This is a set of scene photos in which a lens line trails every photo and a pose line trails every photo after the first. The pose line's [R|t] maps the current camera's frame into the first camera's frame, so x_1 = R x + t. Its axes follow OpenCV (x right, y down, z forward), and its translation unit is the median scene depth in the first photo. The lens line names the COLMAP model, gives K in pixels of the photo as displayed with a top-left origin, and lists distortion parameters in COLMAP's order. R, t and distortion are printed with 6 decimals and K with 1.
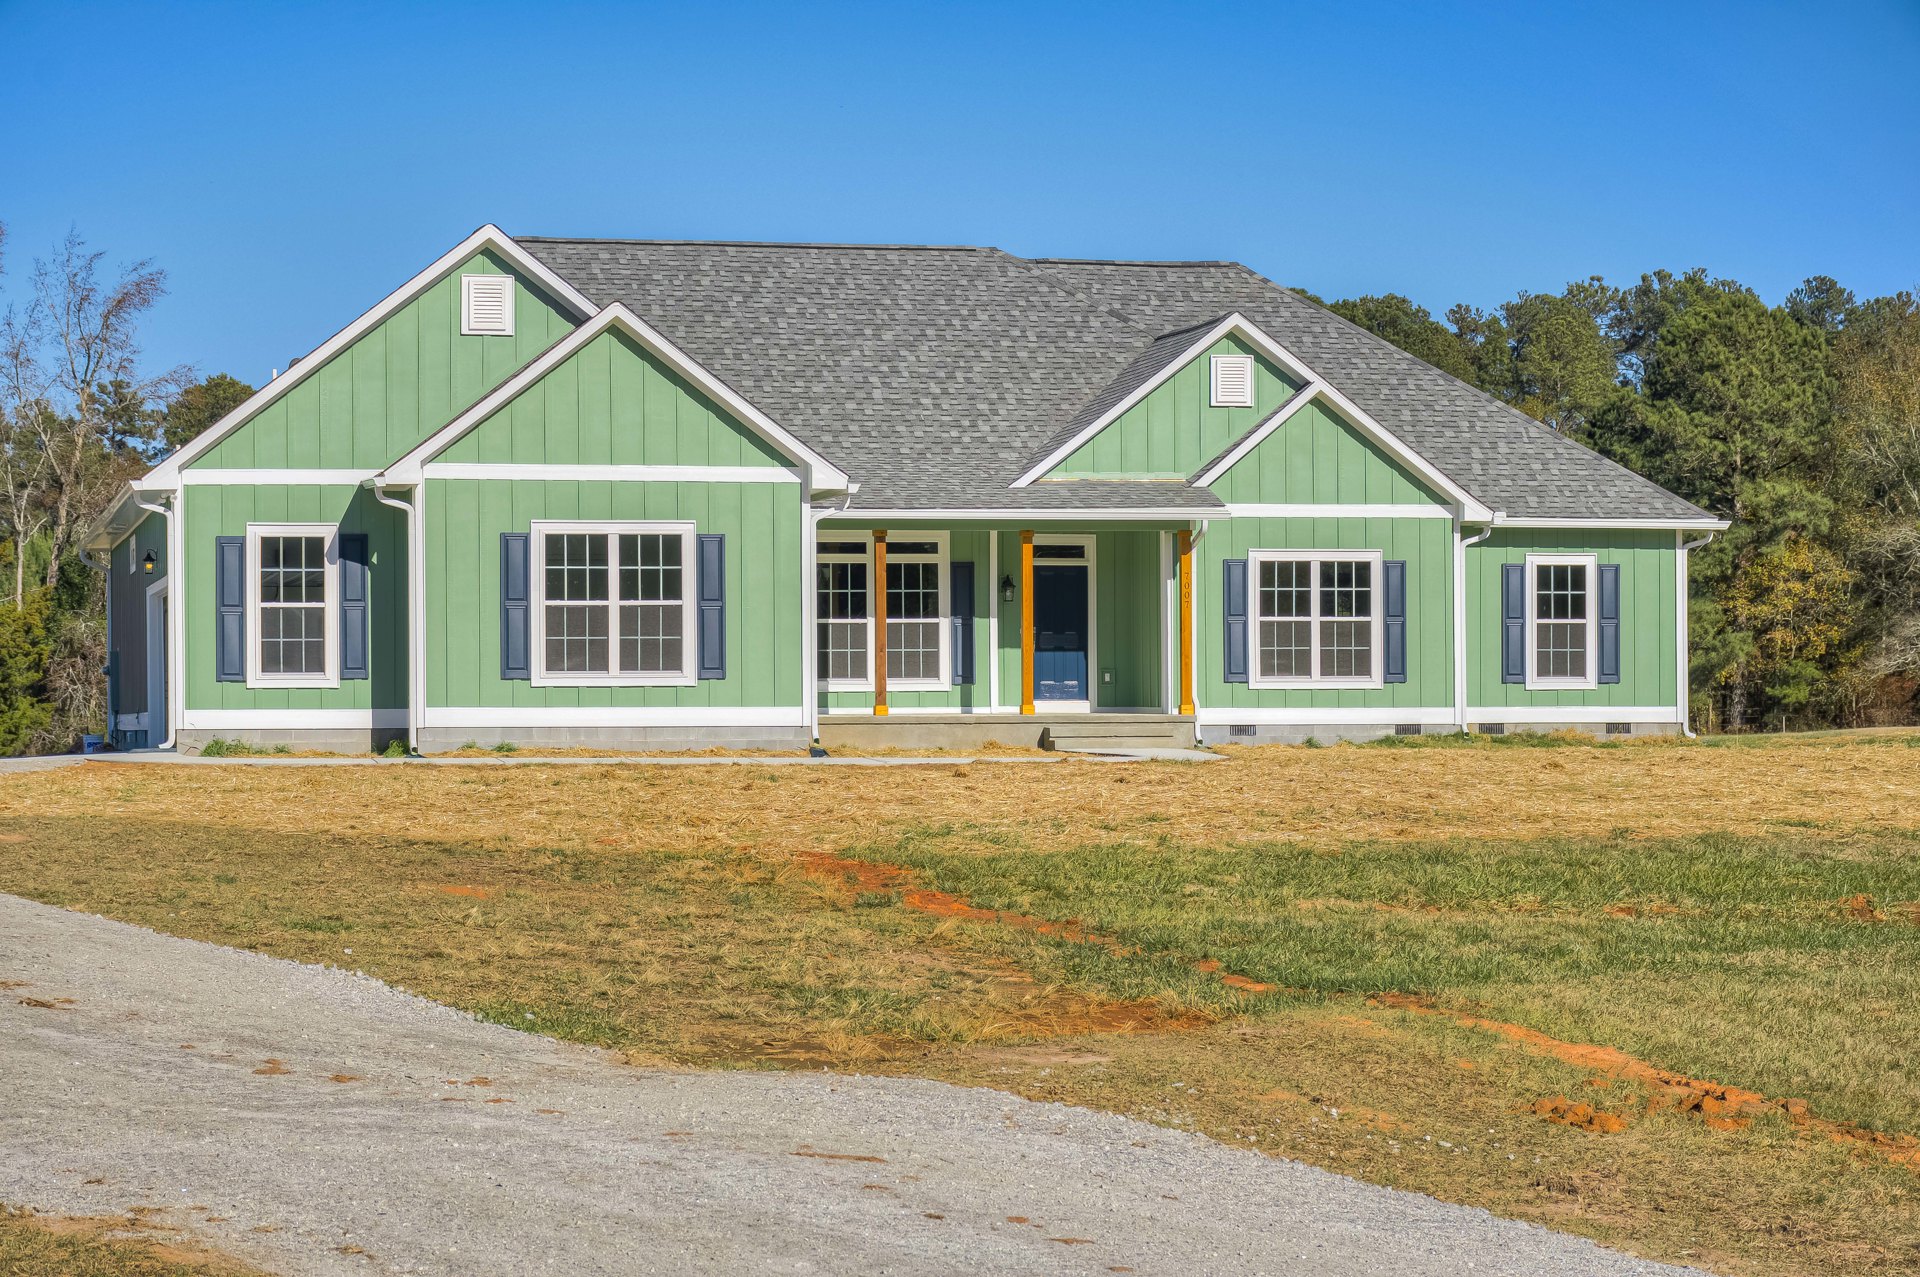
lens RADIAL K [[4247.4, 0, 964.3], [0, 4247.4, 641.5], [0, 0, 1]] dist [-0.014264, 0.000000]
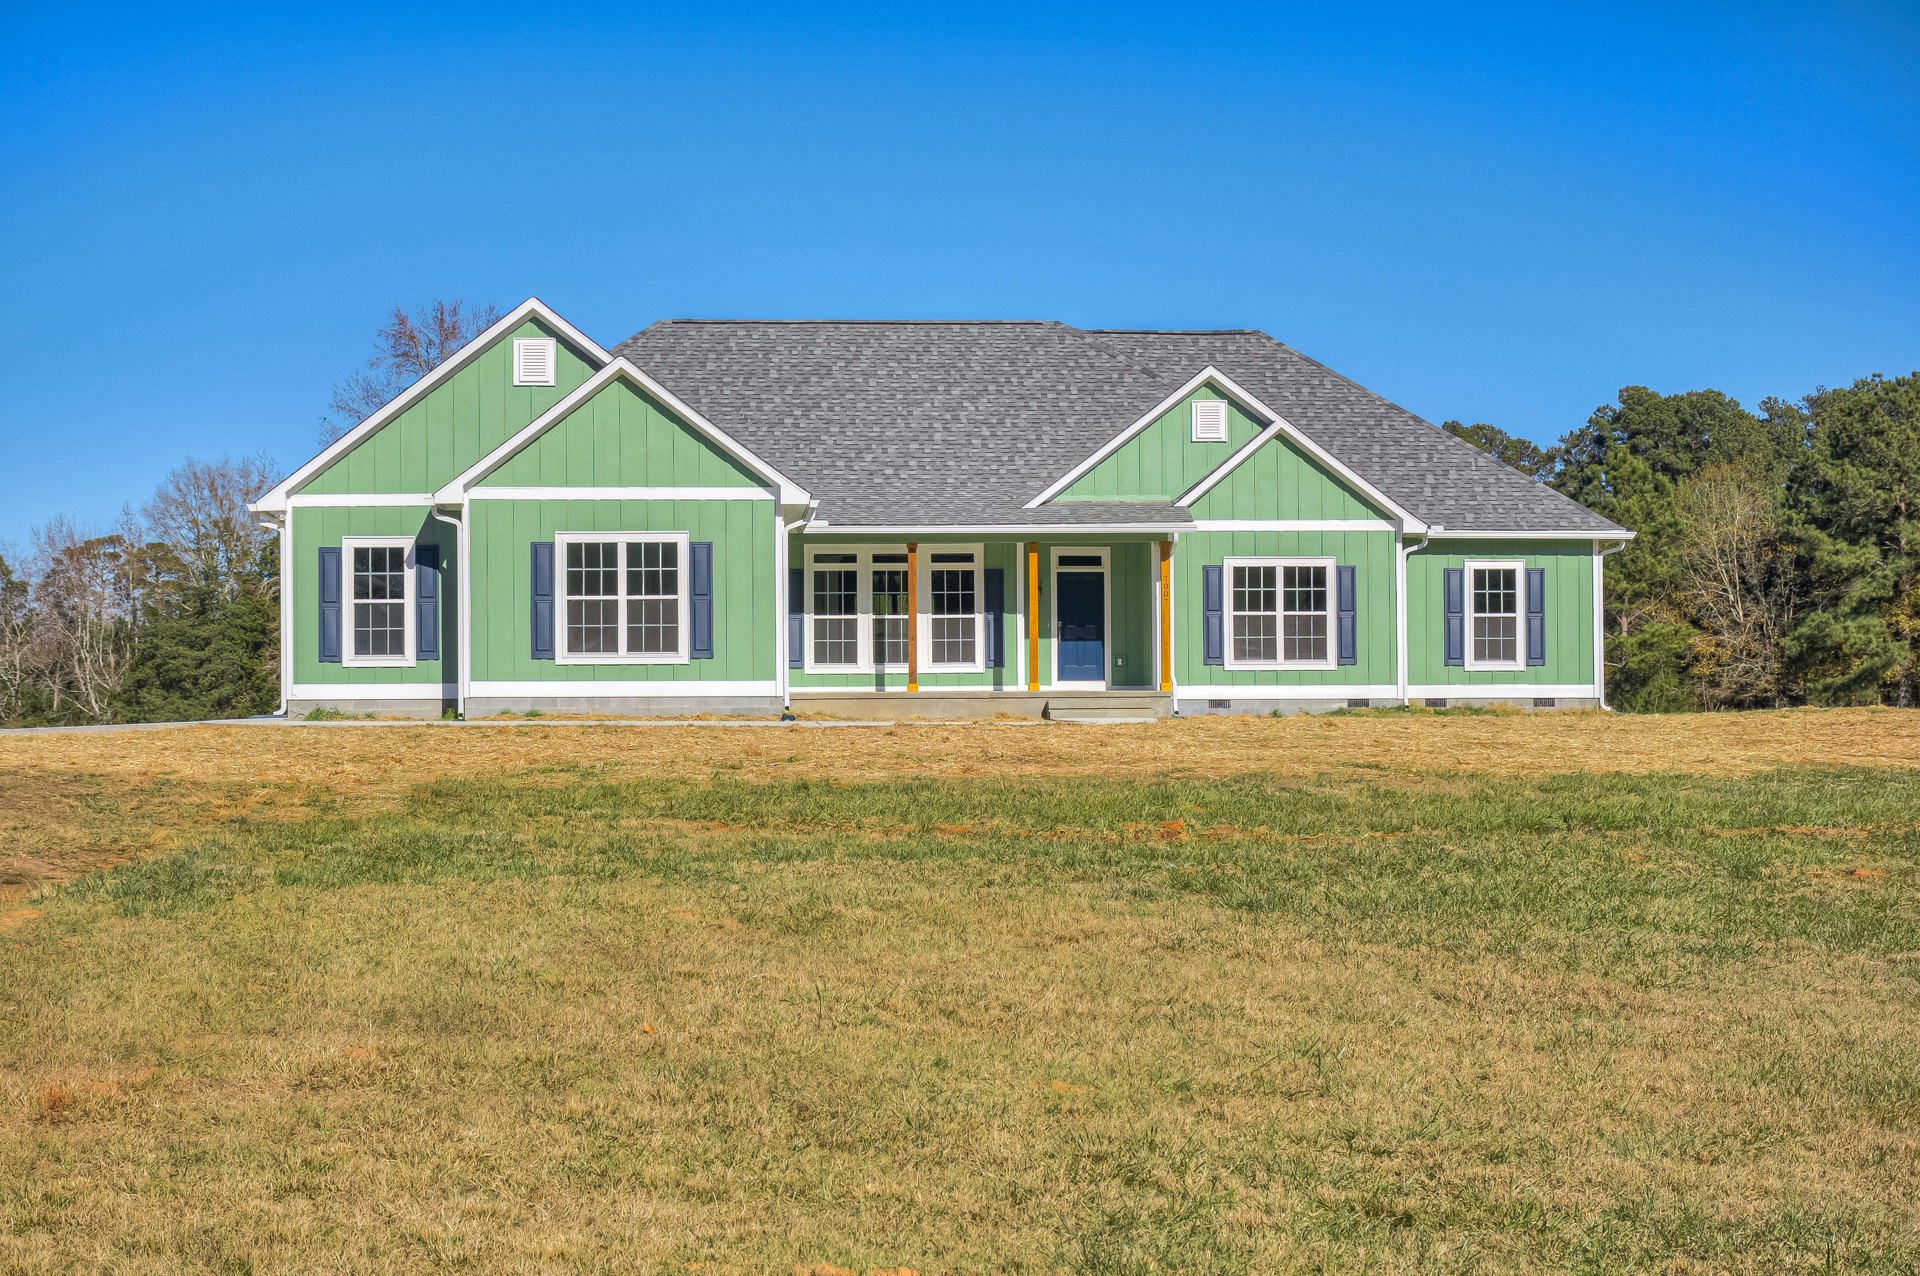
lens RADIAL K [[3178.0, 0, 871.0], [0, 3178.0, 671.1], [0, 0, 1]] dist [-0.039765, 0.000000]
pose [[0.988004, -0.003011, -0.154398, 0.107764], [0.003709, 0.999984, 0.004237, 0.007078], [0.154383, -0.004759, 0.988000, 0.071192]]
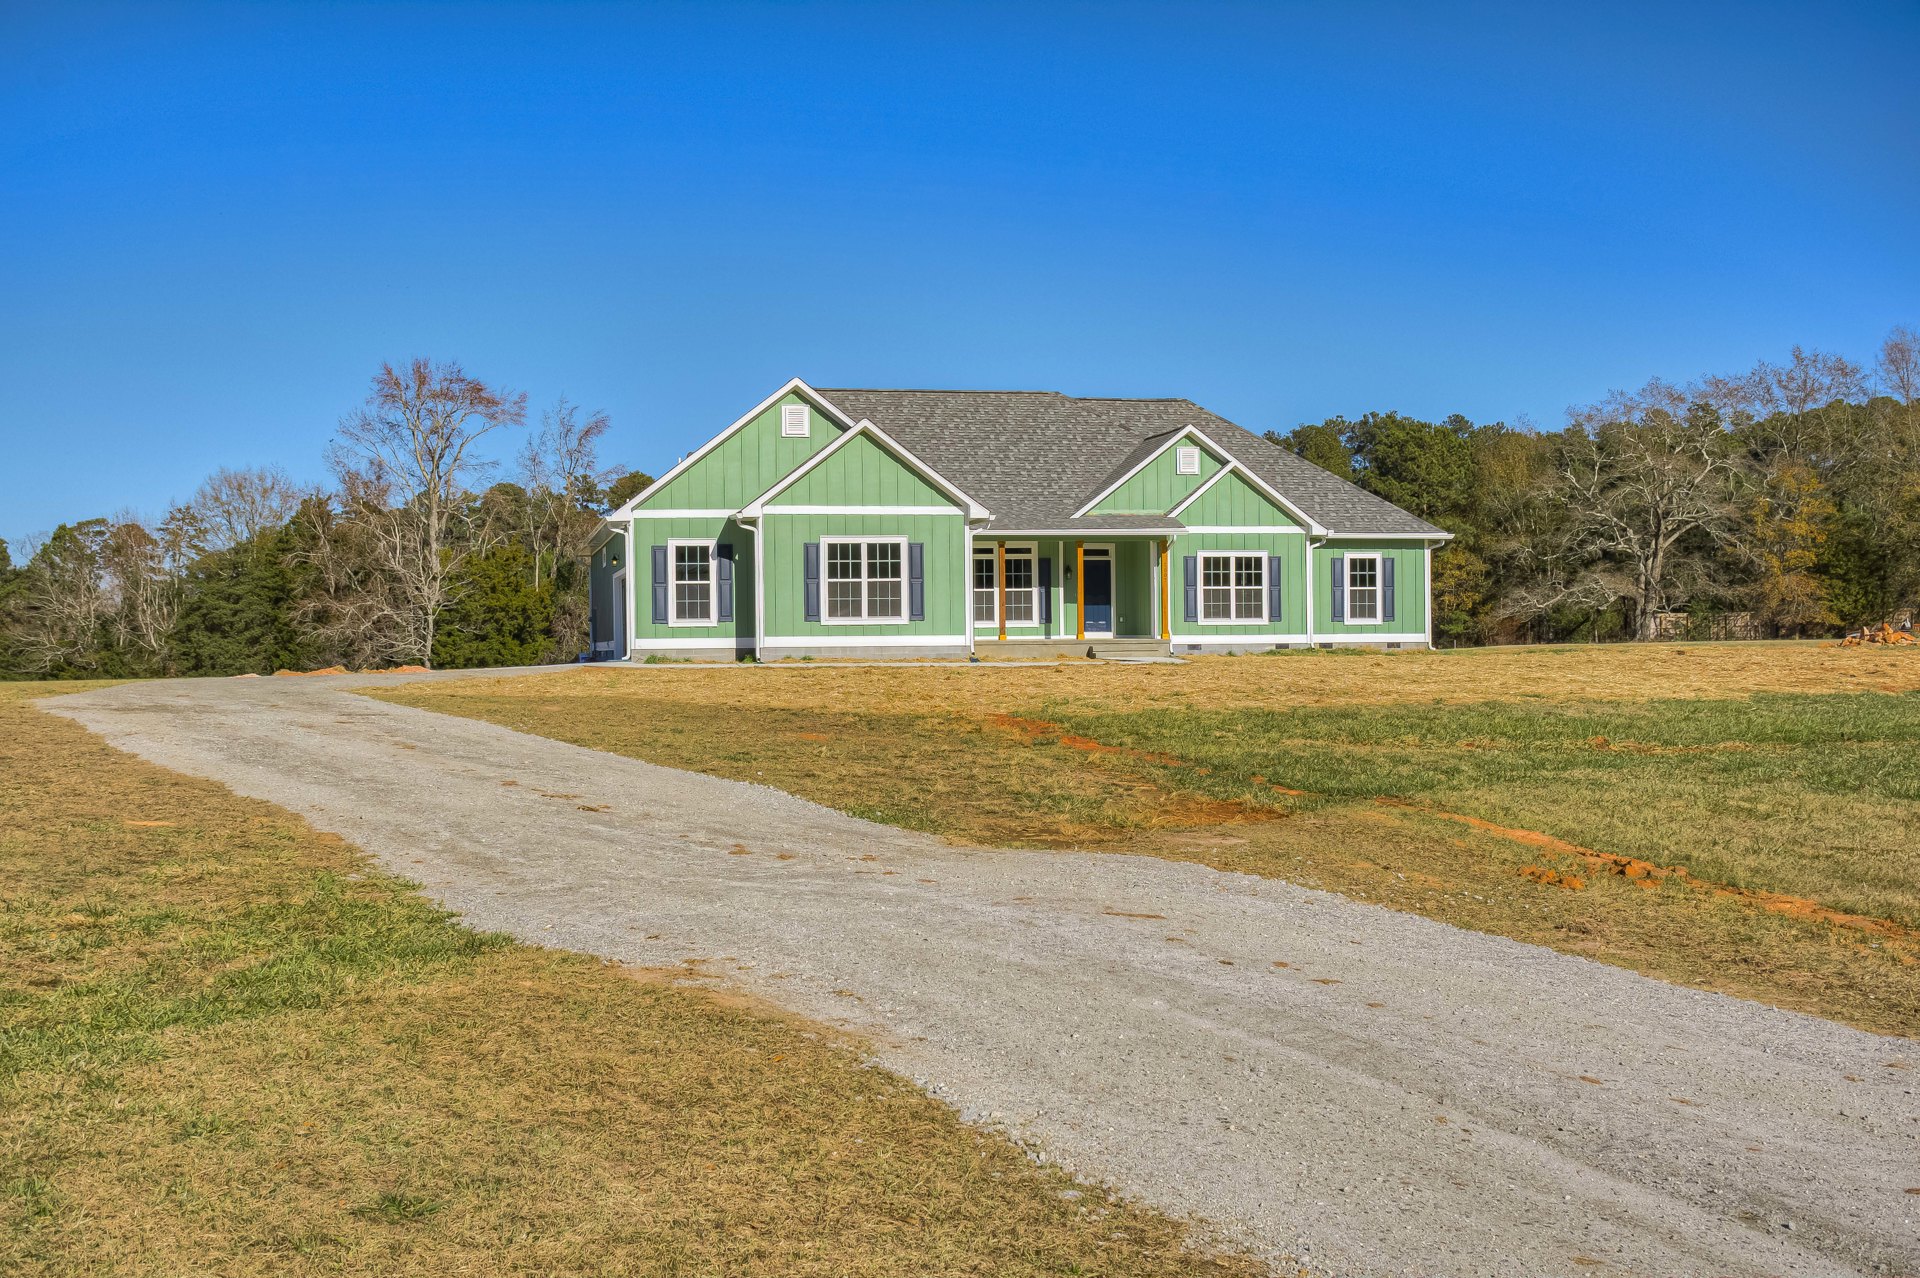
lens RADIAL K [[2171.4, 0, 974.4], [0, 2171.4, 639.5], [0, 0, 1]] dist [0.025896, 0.000000]
pose [[0.999782, -0.005355, -0.020160, -0.012259], [0.005677, 0.999856, 0.015983, 0.001617], [0.020072, -0.016094, 0.999669, 0.038031]]
